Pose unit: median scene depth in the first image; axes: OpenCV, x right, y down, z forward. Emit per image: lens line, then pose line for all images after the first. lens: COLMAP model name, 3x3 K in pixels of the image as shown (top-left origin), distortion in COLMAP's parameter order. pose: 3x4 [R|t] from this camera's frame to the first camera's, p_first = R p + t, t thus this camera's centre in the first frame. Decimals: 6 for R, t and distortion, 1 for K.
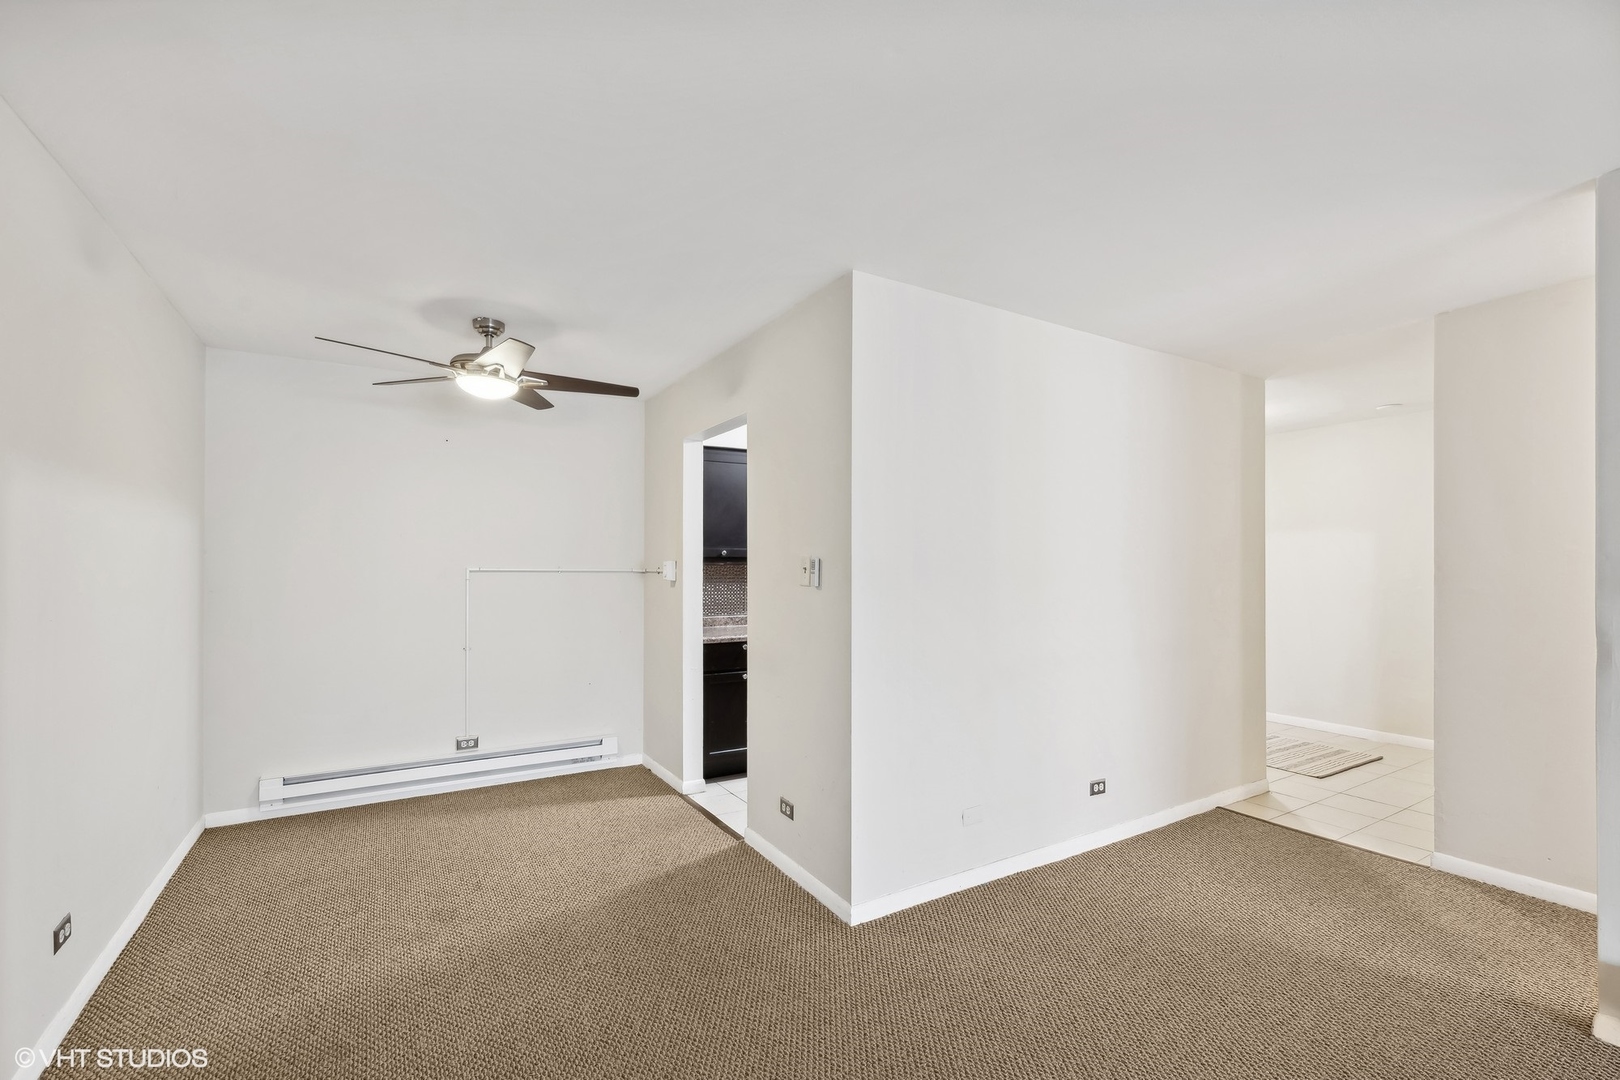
lens RADIAL K [[679.7, 0, 806.2], [0, 679.7, 551.8], [0, 0, 1]] dist [-0.012399, -0.000142]
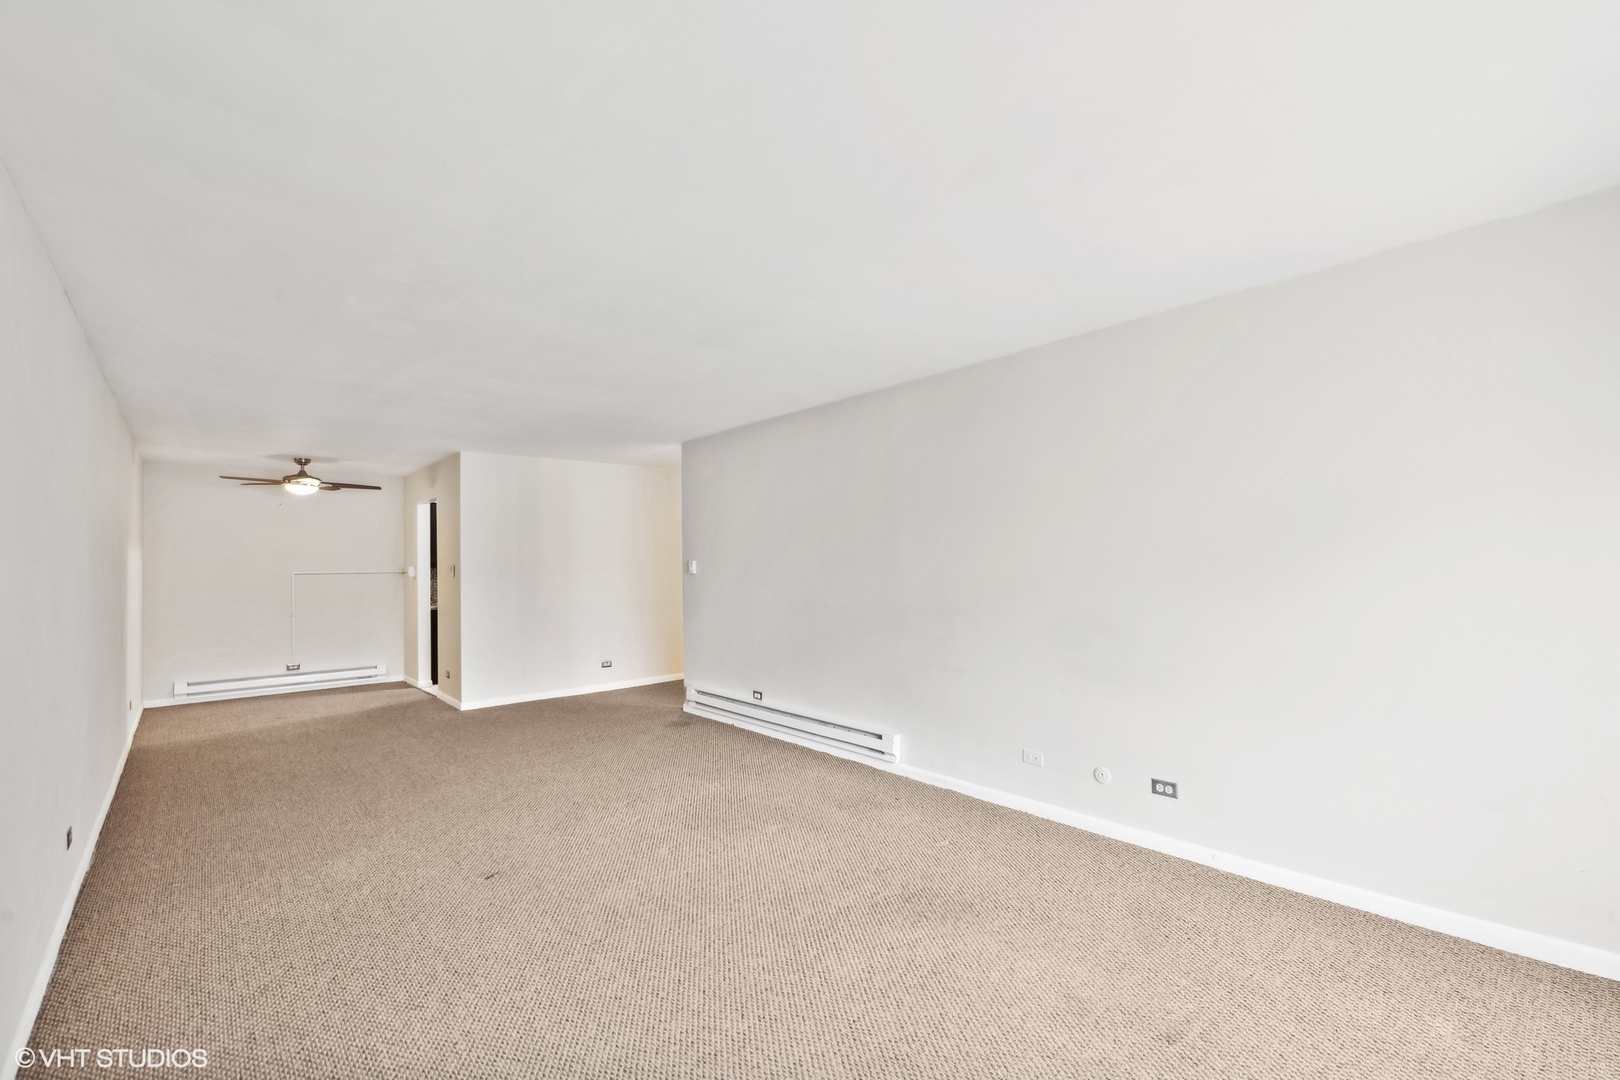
lens RADIAL K [[713.6, 0, 814.0], [0, 713.6, 536.3], [0, 0, 1]] dist [0.001464, -0.000407]
pose [[0.986988, -0.014936, 0.160099, 0.732915], [0.017656, 0.999723, -0.015577, -0.023717], [-0.159822, 0.018201, 0.986978, -1.425460]]
